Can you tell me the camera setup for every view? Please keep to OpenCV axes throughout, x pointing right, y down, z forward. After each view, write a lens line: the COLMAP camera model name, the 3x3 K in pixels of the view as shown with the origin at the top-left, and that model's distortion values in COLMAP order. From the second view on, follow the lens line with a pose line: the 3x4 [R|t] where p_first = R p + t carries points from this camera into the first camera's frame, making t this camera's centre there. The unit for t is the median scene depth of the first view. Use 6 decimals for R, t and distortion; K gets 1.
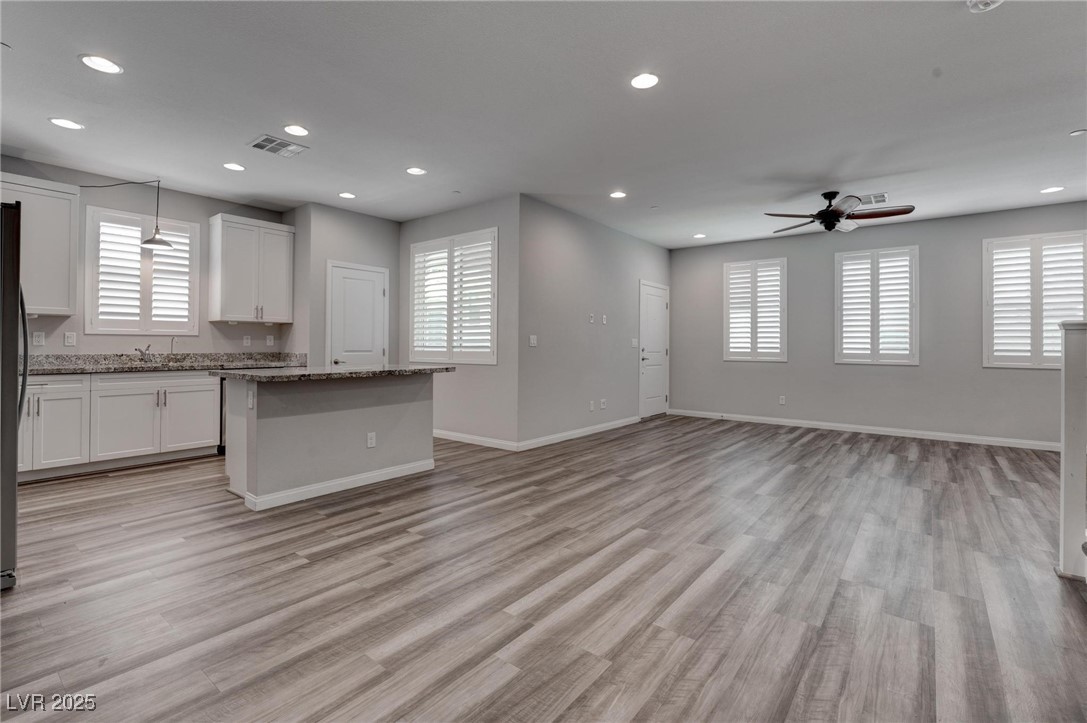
lens RADIAL K [[493.8, 0, 538.5], [0, 493.8, 343.5], [0, 0, 1]] dist [-0.021514, 0.000197]
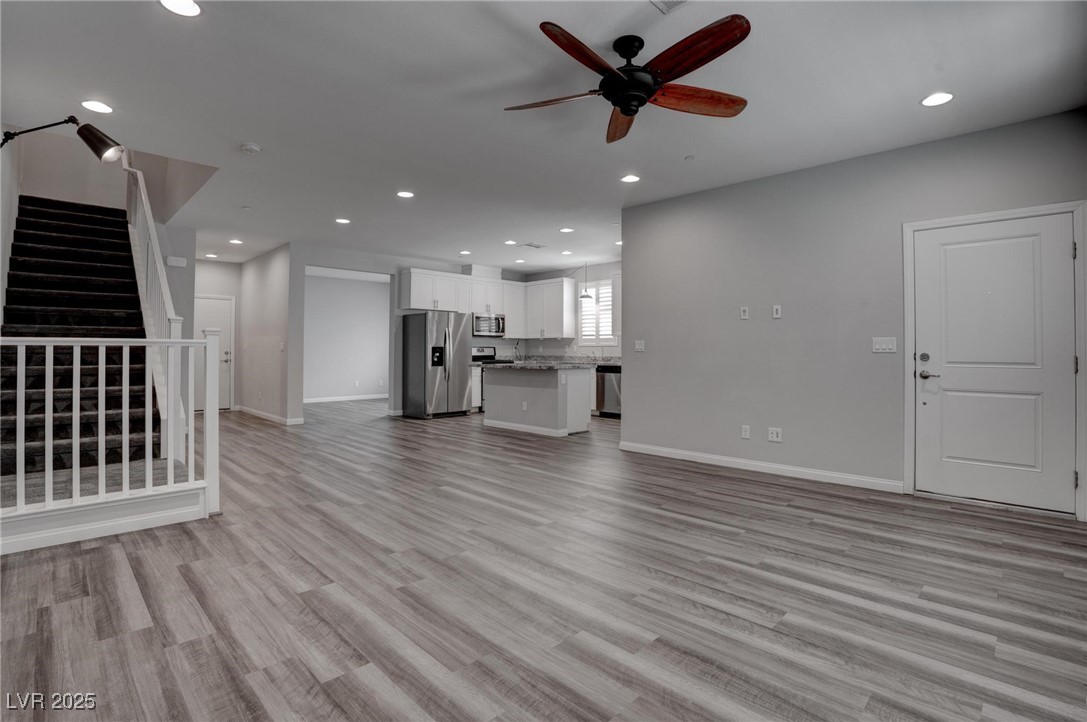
lens RADIAL K [[526.6, 0, 540.7], [0, 526.6, 349.6], [0, 0, 1]] dist [-0.070552, 0.000260]
pose [[-0.117038, -0.009400, -0.993083, 2.082802], [0.003194, 0.999946, -0.009841, 0.023678], [0.993122, -0.004324, -0.117002, 1.791026]]
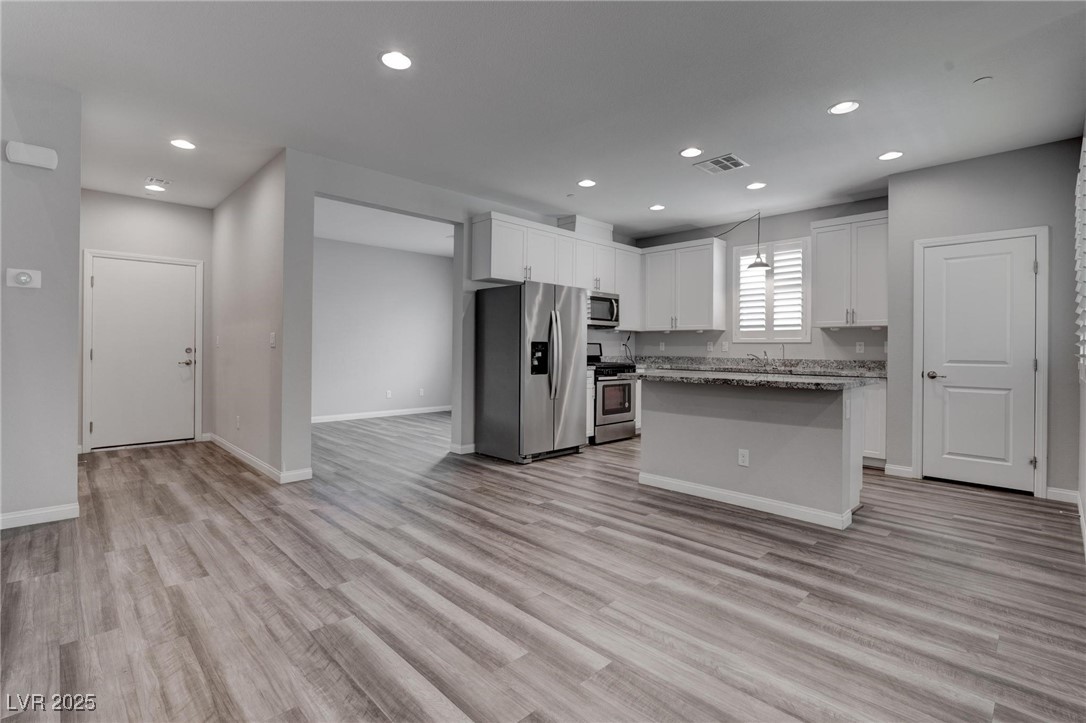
lens RADIAL K [[507.2, 0, 536.1], [0, 507.2, 352.3], [0, 0, 1]] dist [-0.018577, 0.001214]
pose [[-0.134284, 0.000030, -0.990943, 0.858885], [-0.002961, 0.999996, 0.000432, 0.010579], [0.990938, 0.002992, -0.134283, 1.059275]]
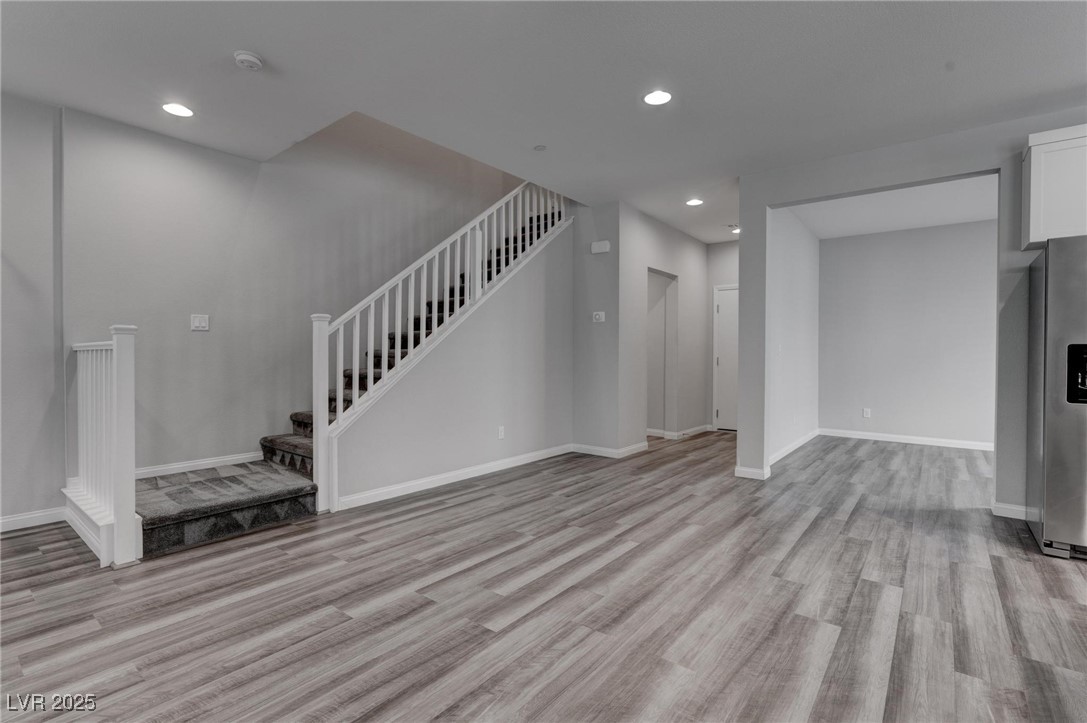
lens RADIAL K [[507.7, 0, 536.6], [0, 507.7, 352.3], [0, 0, 1]] dist [-0.018577, 0.001214]
pose [[-0.999929, -0.008391, 0.008440, 0.155801], [-0.008464, 0.999927, -0.008648, 0.009458], [-0.008366, -0.008719, -0.999927, 1.789160]]
